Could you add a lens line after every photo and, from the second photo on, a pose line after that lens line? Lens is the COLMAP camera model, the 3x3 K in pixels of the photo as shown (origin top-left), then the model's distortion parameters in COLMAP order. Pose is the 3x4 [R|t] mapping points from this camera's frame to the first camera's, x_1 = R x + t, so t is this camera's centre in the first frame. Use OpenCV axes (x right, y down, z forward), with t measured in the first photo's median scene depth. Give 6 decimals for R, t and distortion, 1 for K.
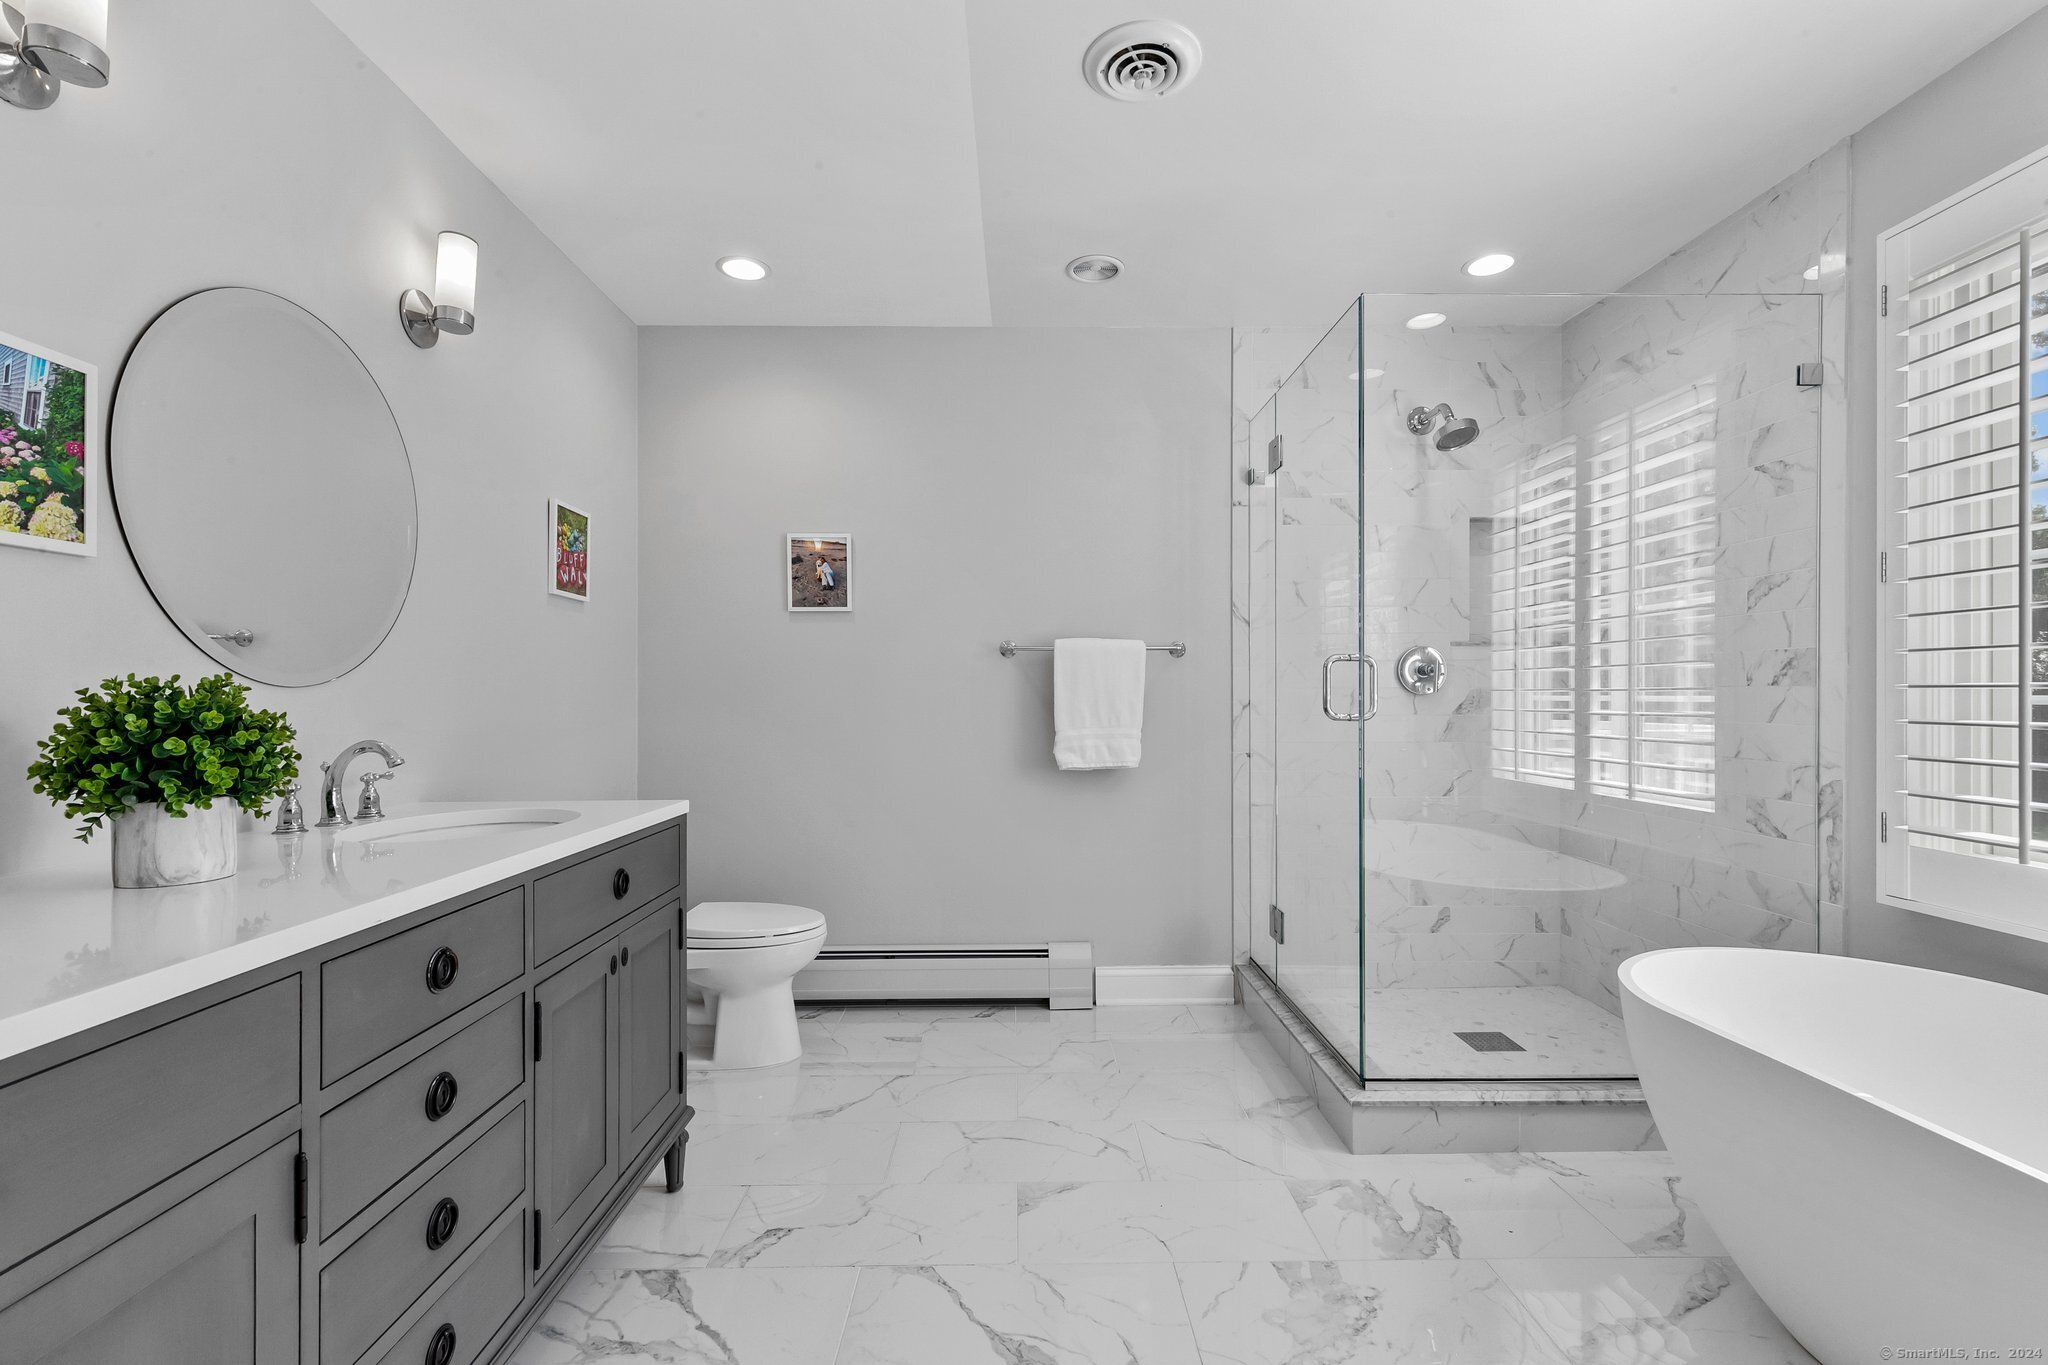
lens RADIAL K [[928.8, 0, 1012.6], [0, 928.8, 686.4], [0, 0, 1]] dist [0.009916, -0.003471]
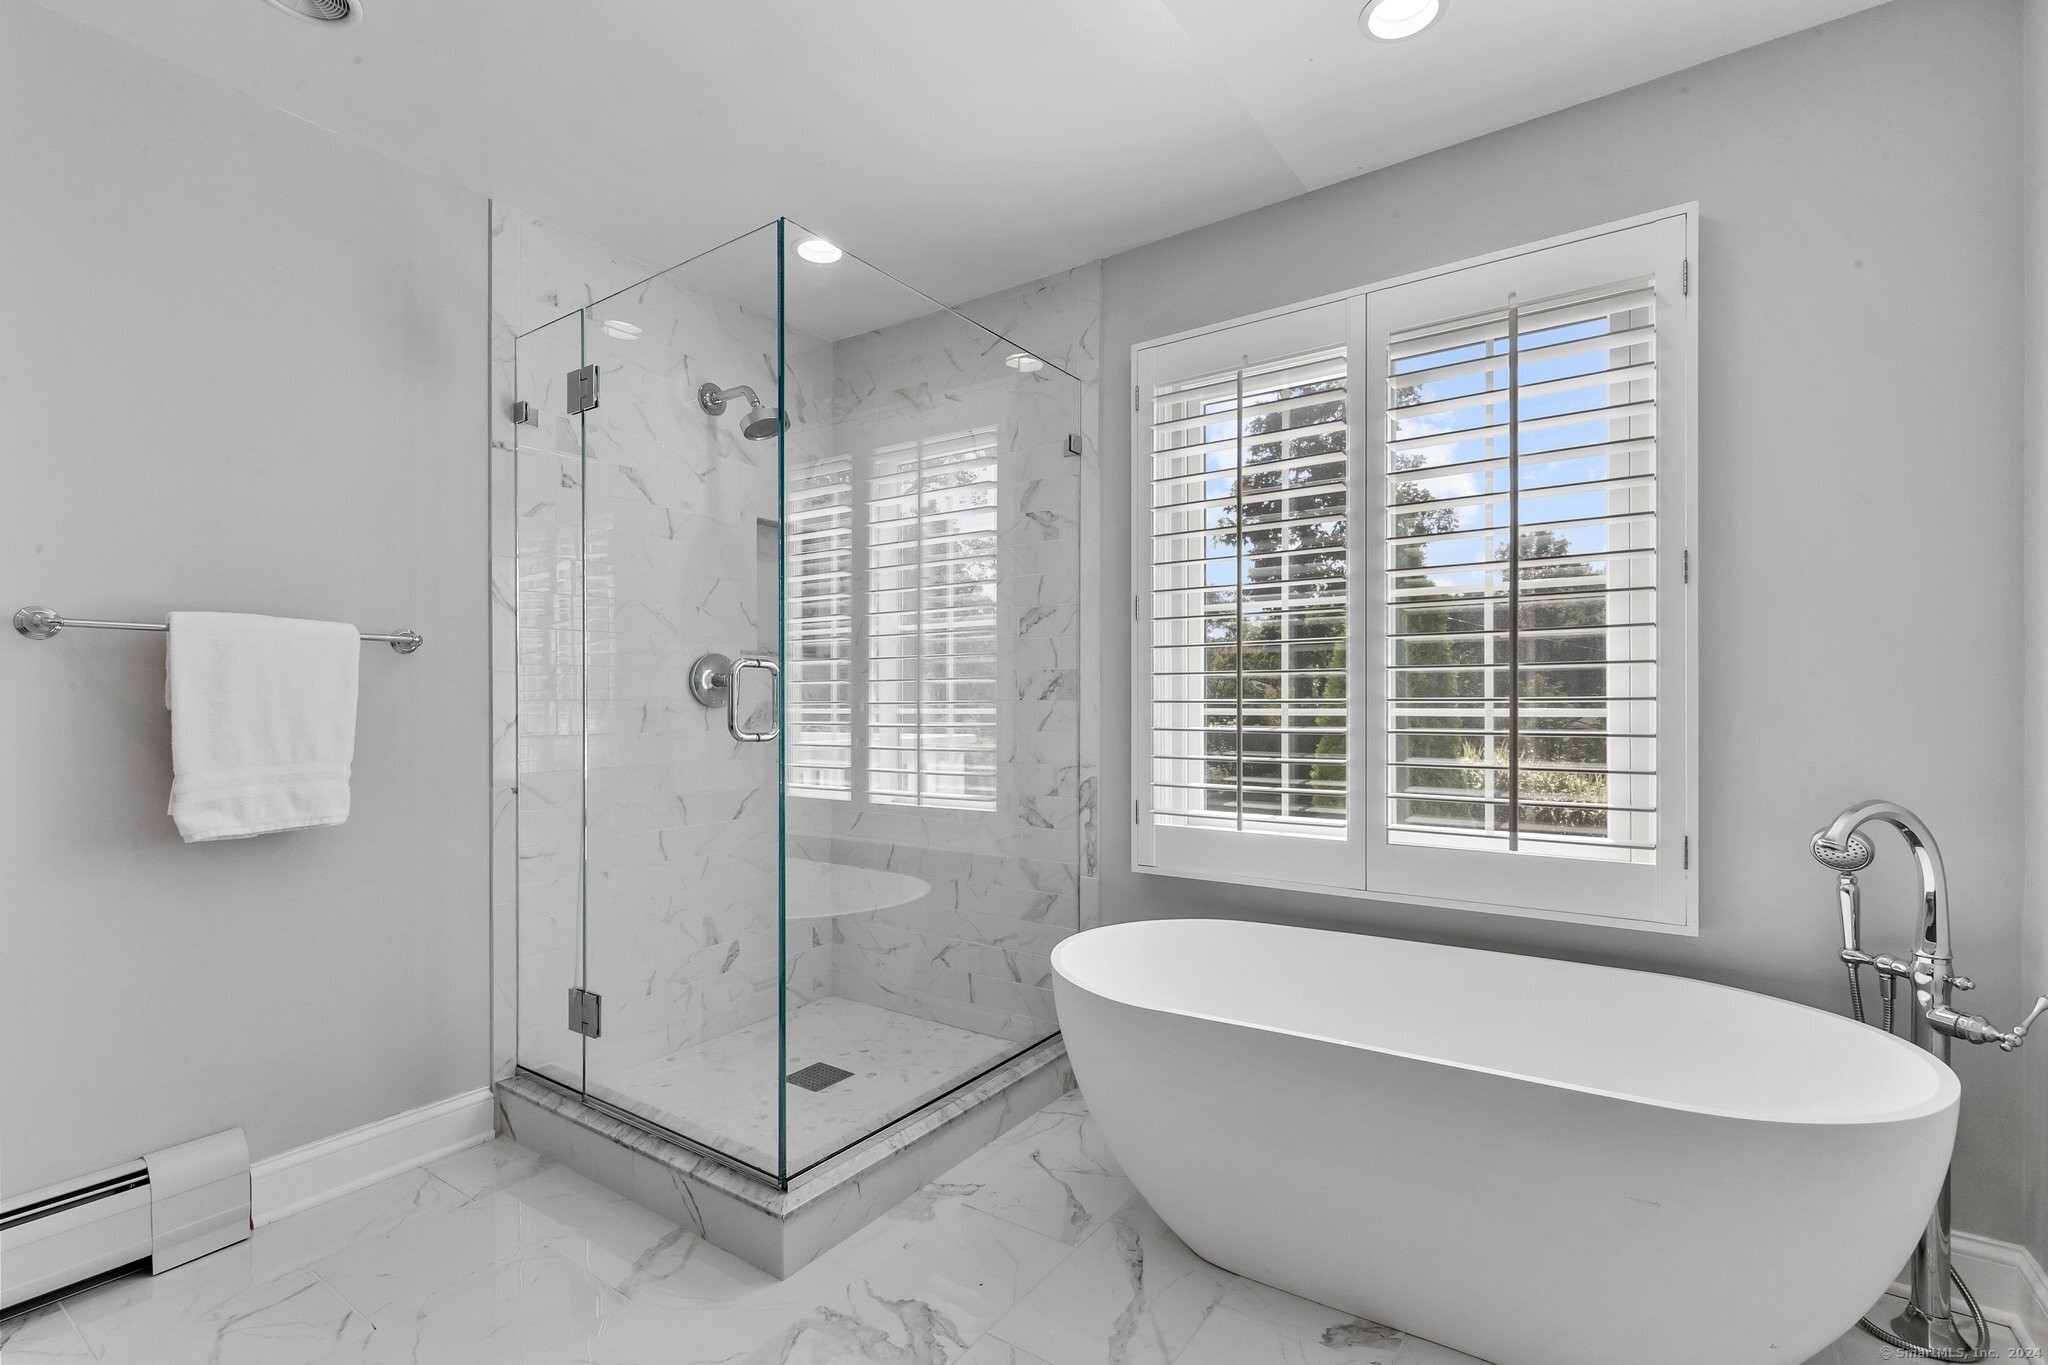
lens RADIAL K [[928.8, 0, 1030.4], [0, 928.8, 700.4], [0, 0, 1]] dist [0.009916, -0.003471]
pose [[0.574431, 0.004089, 0.818543, -0.128124], [-0.006243, 0.999980, -0.000615, 0.000518], [-0.818529, -0.004757, 0.574445, 0.270700]]
